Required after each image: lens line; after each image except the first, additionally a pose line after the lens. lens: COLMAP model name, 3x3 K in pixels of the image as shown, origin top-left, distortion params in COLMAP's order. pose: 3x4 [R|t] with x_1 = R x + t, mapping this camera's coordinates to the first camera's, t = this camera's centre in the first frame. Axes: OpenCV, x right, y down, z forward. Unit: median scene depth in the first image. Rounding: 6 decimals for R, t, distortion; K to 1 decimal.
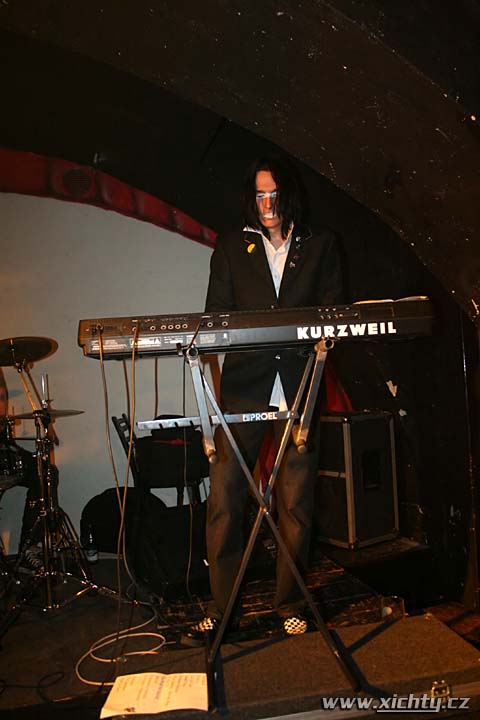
lens RADIAL K [[608.8, 0, 240.0], [0, 608.8, 360.0], [0, 0, 1]] dist [-0.156696, 0.124842]
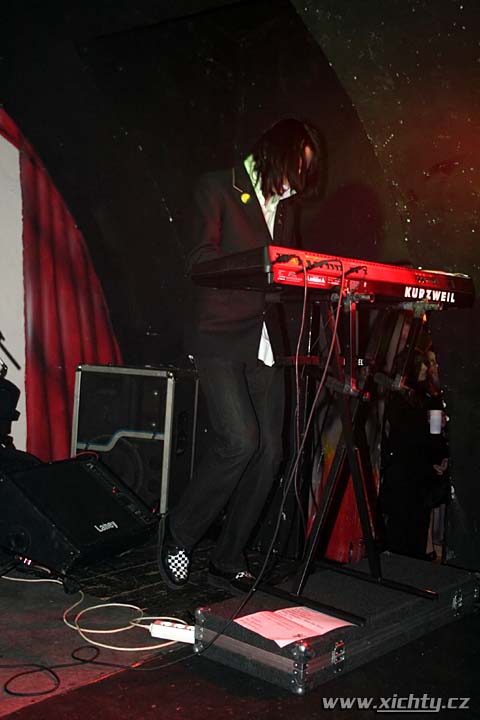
lens RADIAL K [[830.7, 0, 240.0], [0, 830.7, 360.0], [0, 0, 1]] dist [-0.148596, -0.000677]
pose [[0.766741, 0.087888, 0.635912, -1.010120], [-0.126484, 0.991849, 0.015425, 0.089181], [-0.629372, -0.092259, 0.771608, -0.000138]]
